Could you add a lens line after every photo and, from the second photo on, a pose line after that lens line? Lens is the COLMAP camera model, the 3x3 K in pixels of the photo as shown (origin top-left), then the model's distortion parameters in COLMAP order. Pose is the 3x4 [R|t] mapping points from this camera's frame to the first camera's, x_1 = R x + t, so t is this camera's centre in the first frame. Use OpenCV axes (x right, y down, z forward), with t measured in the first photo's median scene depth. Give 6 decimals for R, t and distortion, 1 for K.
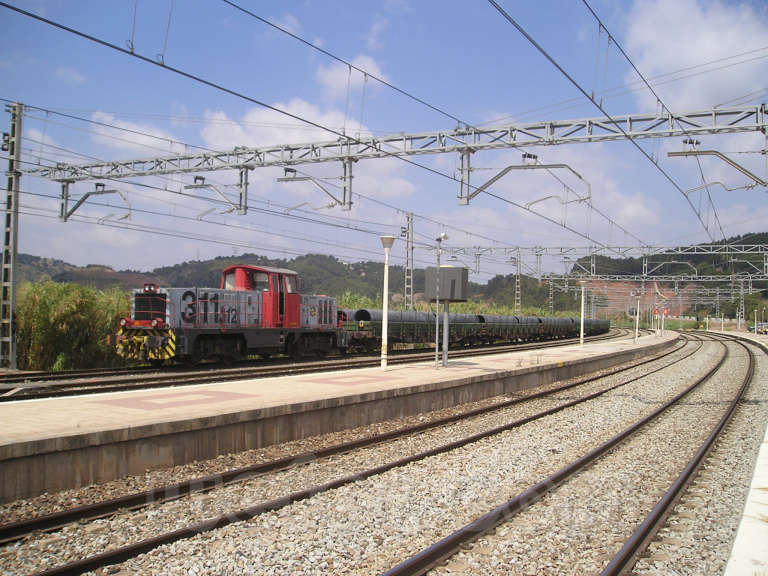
lens RADIAL K [[778.9, 0, 386.5], [0, 778.9, 287.0], [0, 0, 1]] dist [-0.080439, 0.000000]
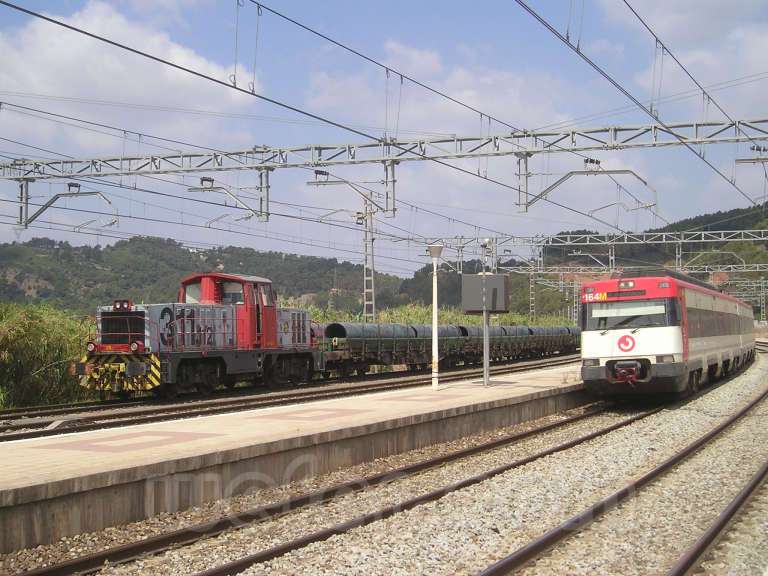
lens RADIAL K [[1191.6, 0, 377.9], [0, 1191.6, 292.4], [0, 0, 1]] dist [-0.007989, 0.000000]
pose [[0.994723, -0.023817, 0.099799, -0.175876], [0.023131, 0.999700, 0.008018, -0.018181], [-0.099960, -0.005667, 0.994975, -0.340226]]
